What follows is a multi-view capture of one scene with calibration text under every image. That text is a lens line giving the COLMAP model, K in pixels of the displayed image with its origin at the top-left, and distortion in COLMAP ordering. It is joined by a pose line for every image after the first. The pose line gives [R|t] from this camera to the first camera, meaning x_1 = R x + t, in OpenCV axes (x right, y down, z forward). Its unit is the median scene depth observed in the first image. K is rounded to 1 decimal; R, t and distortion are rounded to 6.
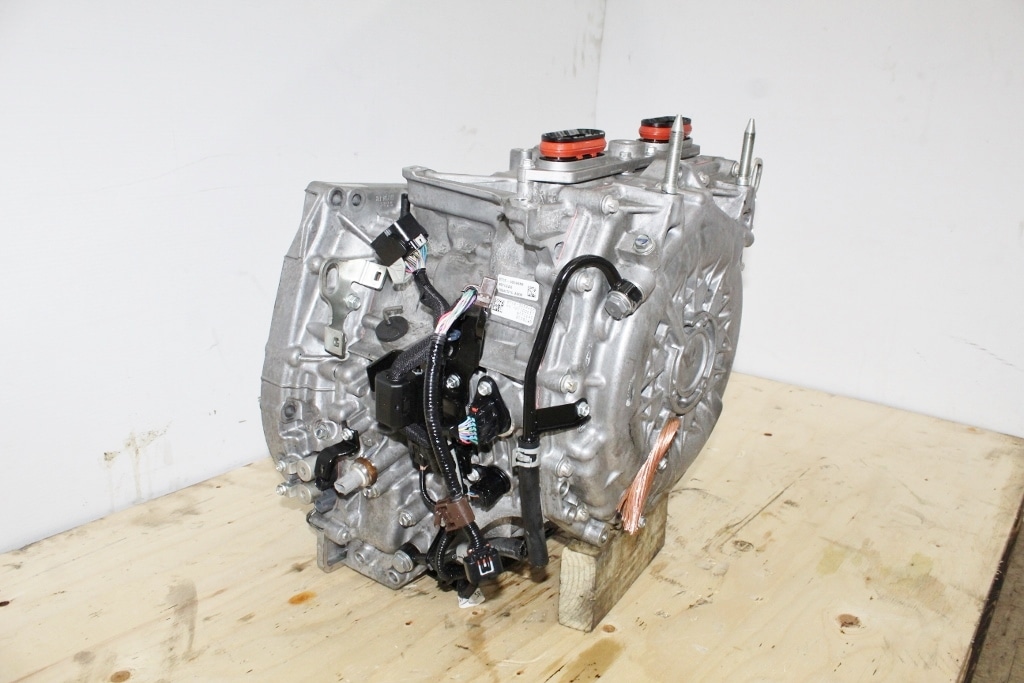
lens RADIAL K [[849.4, 0, 519.7], [0, 849.4, 340.9], [0, 0, 1]] dist [-0.171593, 0.149630]
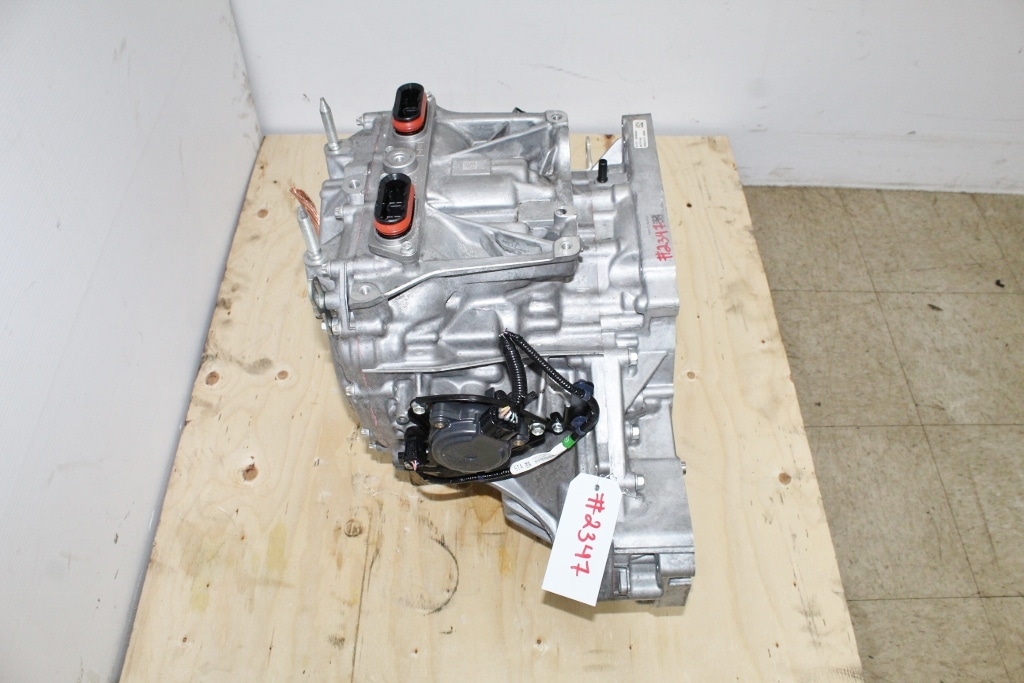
lens RADIAL K [[849.4, 0, 519.7], [0, 849.4, 340.9], [0, 0, 1]] dist [-0.171593, 0.149630]
pose [[-0.790161, 0.453834, -0.411922, 0.466577], [-0.202622, 0.440869, 0.874402, -0.929469], [0.578437, 0.774383, -0.256401, 1.299476]]
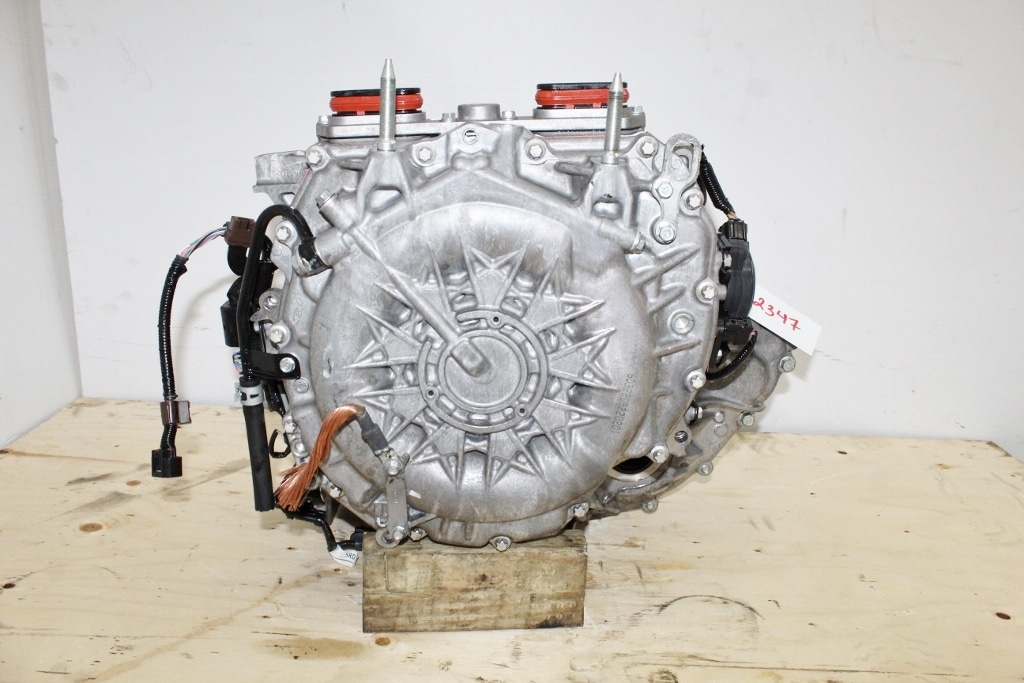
lens RADIAL K [[849.4, 0, 519.7], [0, 849.4, 340.9], [0, 0, 1]] dist [-0.171593, 0.149630]
pose [[0.609795, 0.200125, -0.766877, 0.727160], [-0.245449, 0.967711, 0.057362, -0.050387], [0.753594, 0.153250, 0.639226, 0.432143]]
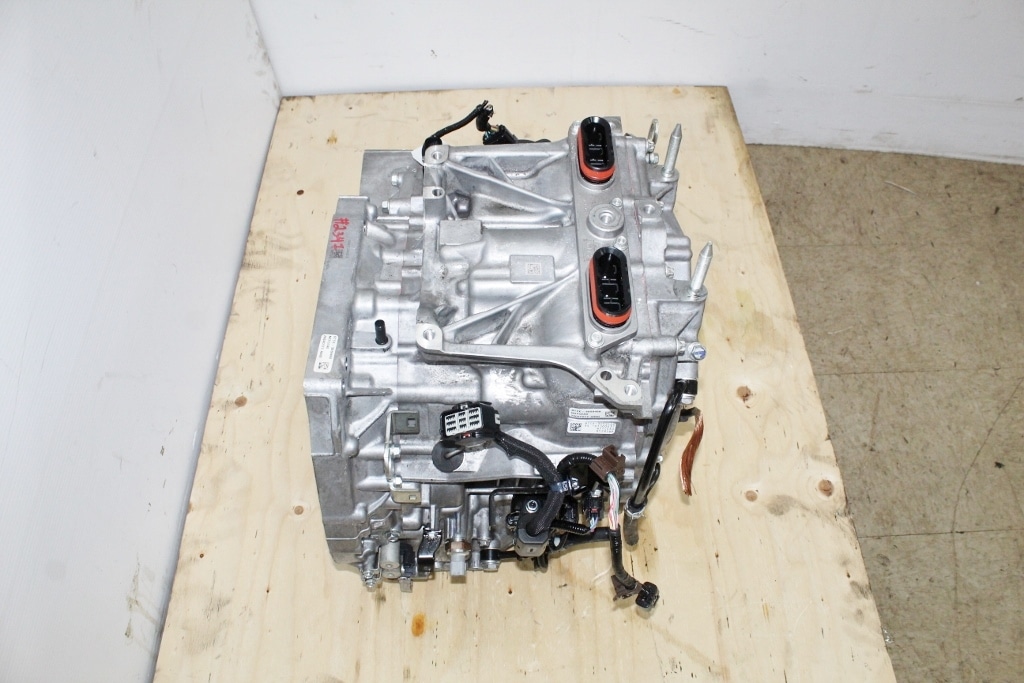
lens RADIAL K [[849.4, 0, 519.7], [0, 849.4, 340.9], [0, 0, 1]] dist [-0.171593, 0.149630]
pose [[0.780650, -0.523006, 0.342126, -0.316762], [0.202235, 0.729376, 0.653538, -0.679248], [-0.591342, -0.440995, 0.675158, 0.263394]]
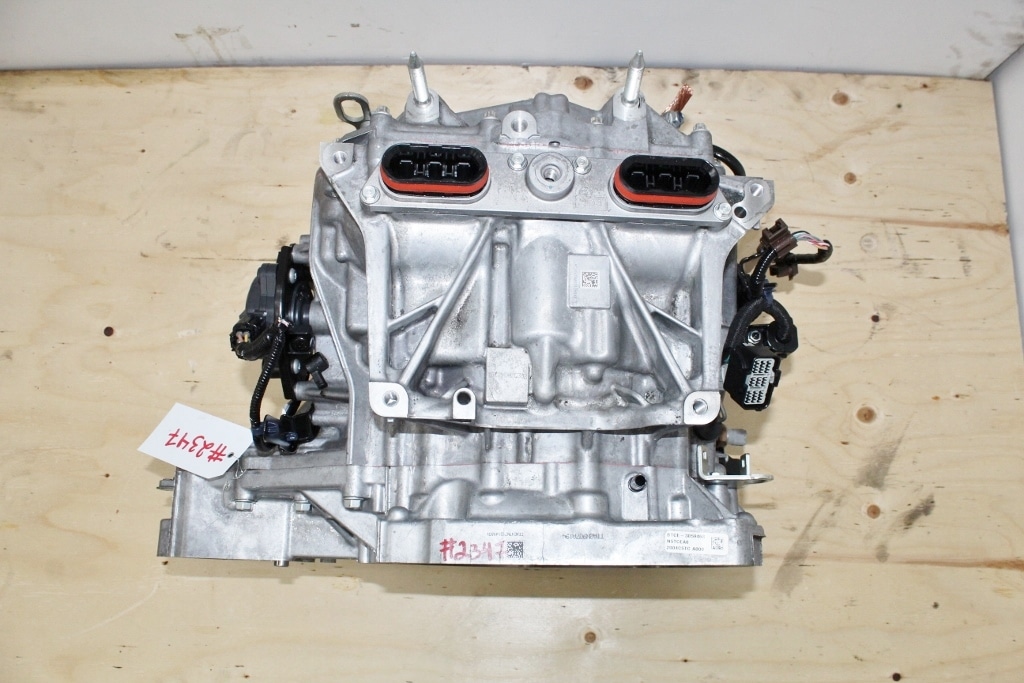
lens RADIAL K [[849.4, 0, 519.7], [0, 849.4, 340.9], [0, 0, 1]] dist [-0.171593, 0.149630]
pose [[-0.591274, -0.795406, 0.133132, -0.069417], [0.198554, 0.016423, 0.979952, -0.840788], [-0.781647, 0.605854, 0.148221, 0.839892]]
